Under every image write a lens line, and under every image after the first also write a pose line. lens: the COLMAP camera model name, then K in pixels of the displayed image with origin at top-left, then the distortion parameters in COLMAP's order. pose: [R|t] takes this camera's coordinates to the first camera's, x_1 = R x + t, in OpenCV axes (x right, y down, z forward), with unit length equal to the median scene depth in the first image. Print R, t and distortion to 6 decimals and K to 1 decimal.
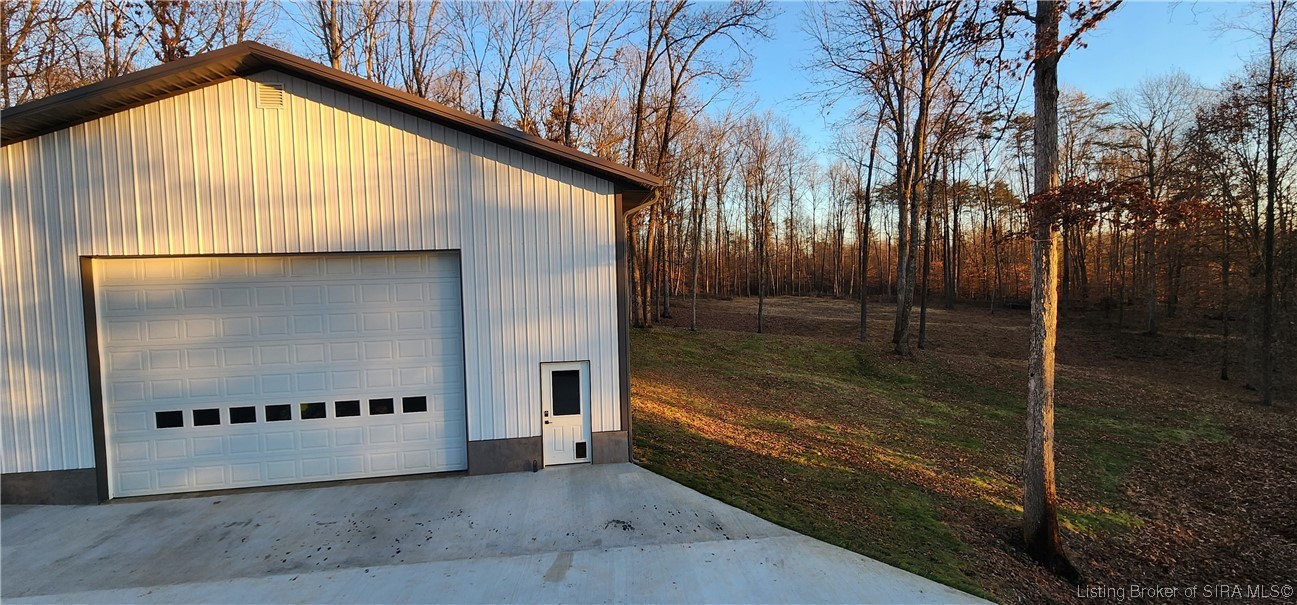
lens RADIAL K [[531.8, 0, 655.3], [0, 531.8, 300.6], [0, 0, 1]] dist [-0.002212, -0.001920]
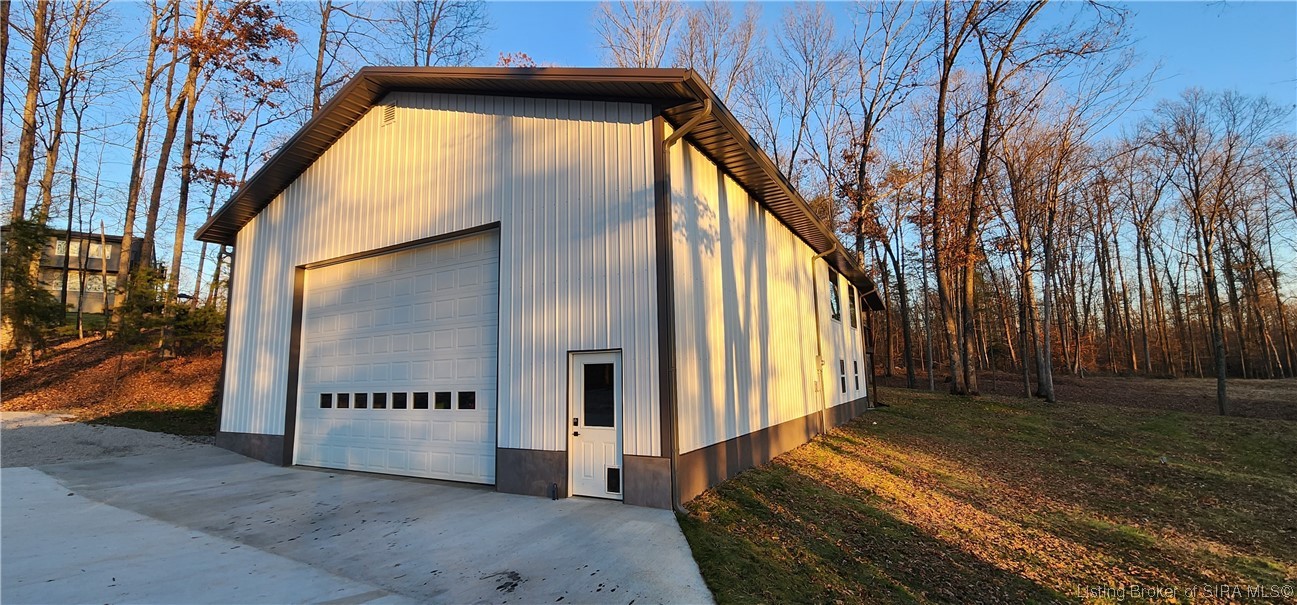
lens RADIAL K [[531.8, 0, 655.3], [0, 531.8, 300.6], [0, 0, 1]] dist [-0.002212, -0.001920]
pose [[0.785069, -0.080245, -0.614188, 0.215783], [-0.022228, 0.987284, -0.157404, 0.097665], [0.619009, 0.137225, 0.773303, 0.288027]]
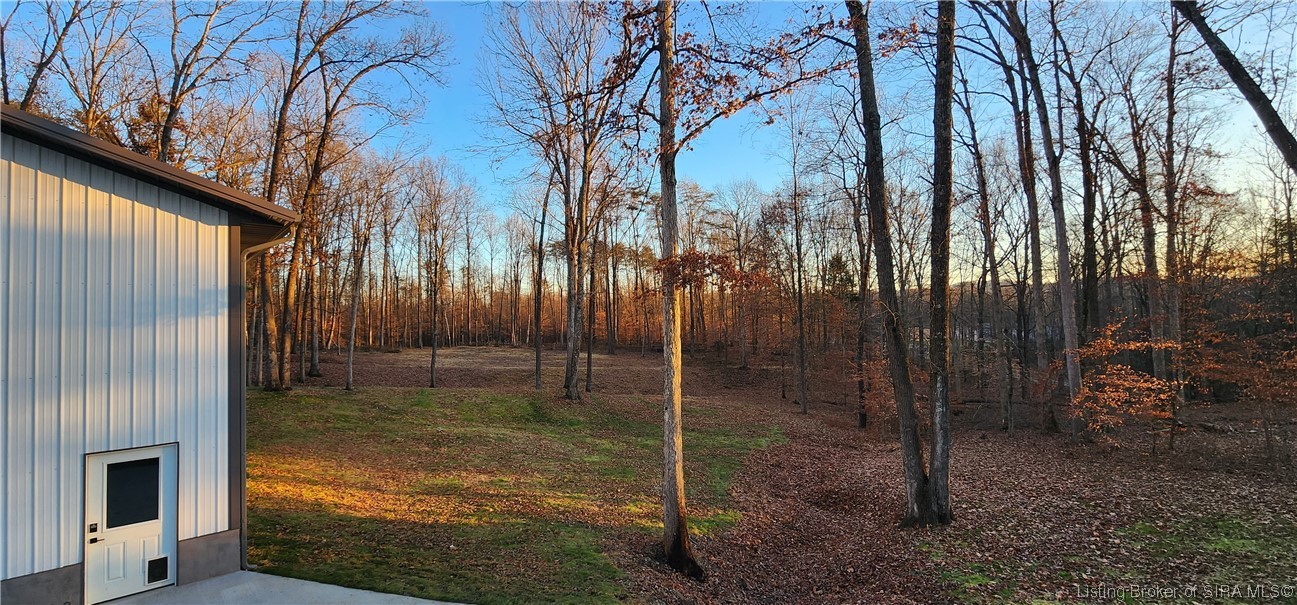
lens RADIAL K [[531.8, 0, 655.3], [0, 531.8, 300.6], [0, 0, 1]] dist [-0.002212, -0.001920]
pose [[0.832842, 0.020671, 0.553125, 0.011178], [0.030518, 0.996067, -0.083176, -0.001921], [-0.552669, 0.086152, 0.828936, -0.001557]]
